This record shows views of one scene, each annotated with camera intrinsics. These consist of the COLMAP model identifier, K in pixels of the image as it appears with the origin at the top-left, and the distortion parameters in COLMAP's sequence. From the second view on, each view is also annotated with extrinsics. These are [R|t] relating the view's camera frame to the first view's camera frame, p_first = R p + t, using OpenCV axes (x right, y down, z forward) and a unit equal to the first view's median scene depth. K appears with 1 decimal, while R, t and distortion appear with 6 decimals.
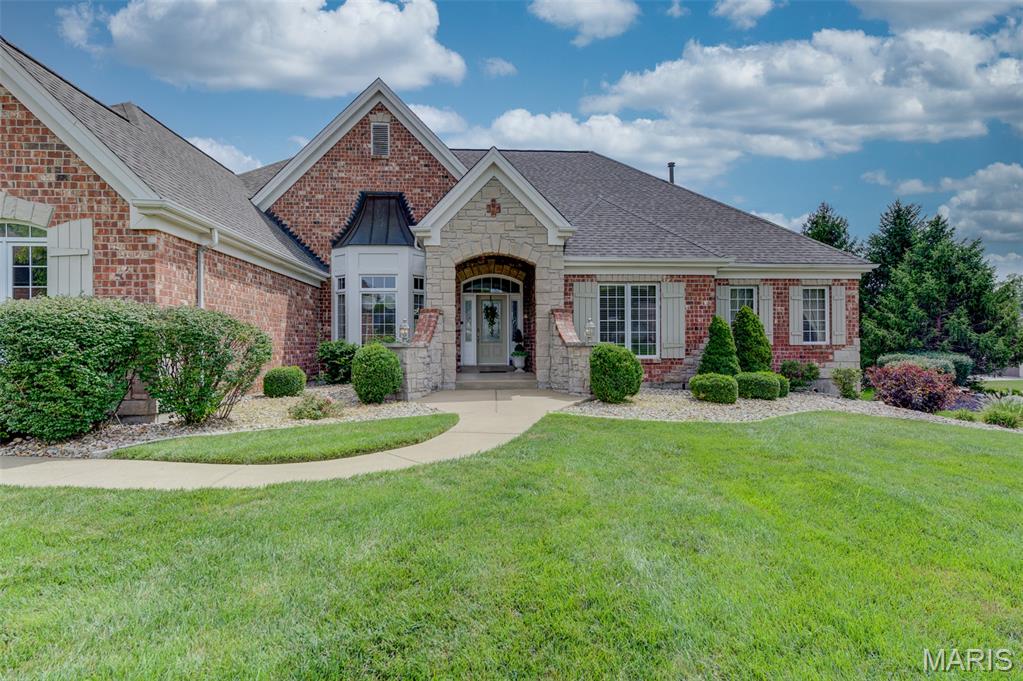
lens RADIAL K [[525.1, 0, 516.0], [0, 525.1, 341.9], [0, 0, 1]] dist [0.004350, -0.000765]
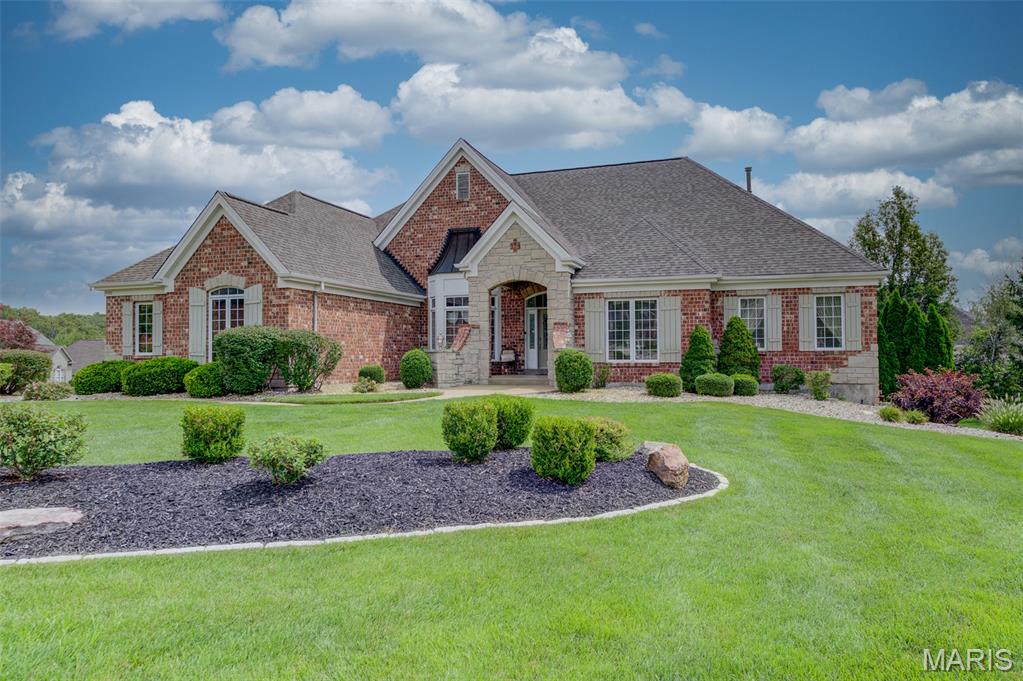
lens RADIAL K [[715.5, 0, 510.6], [0, 715.5, 343.2], [0, 0, 1]] dist [-0.000926, -0.000745]
pose [[0.914601, -0.005821, -0.404315, 0.748661], [0.000879, 0.999923, -0.012409, 0.009924], [0.404356, 0.010994, 0.914536, -0.705228]]
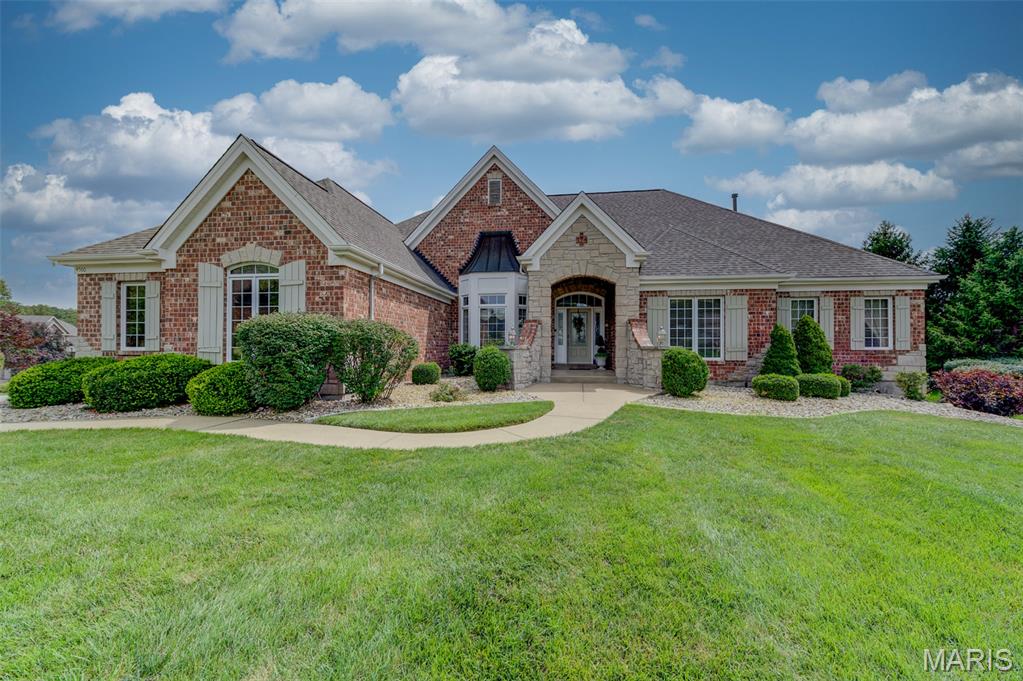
lens RADIAL K [[410.5, 0, 510.6], [0, 410.5, 342.4], [0, 0, 1]] dist [0.006146, -0.002043]
pose [[0.978646, 0.005272, -0.205485, -0.006410], [-0.006670, 0.999959, -0.006107, 0.000008], [0.205444, 0.007348, 0.978641, -0.001040]]
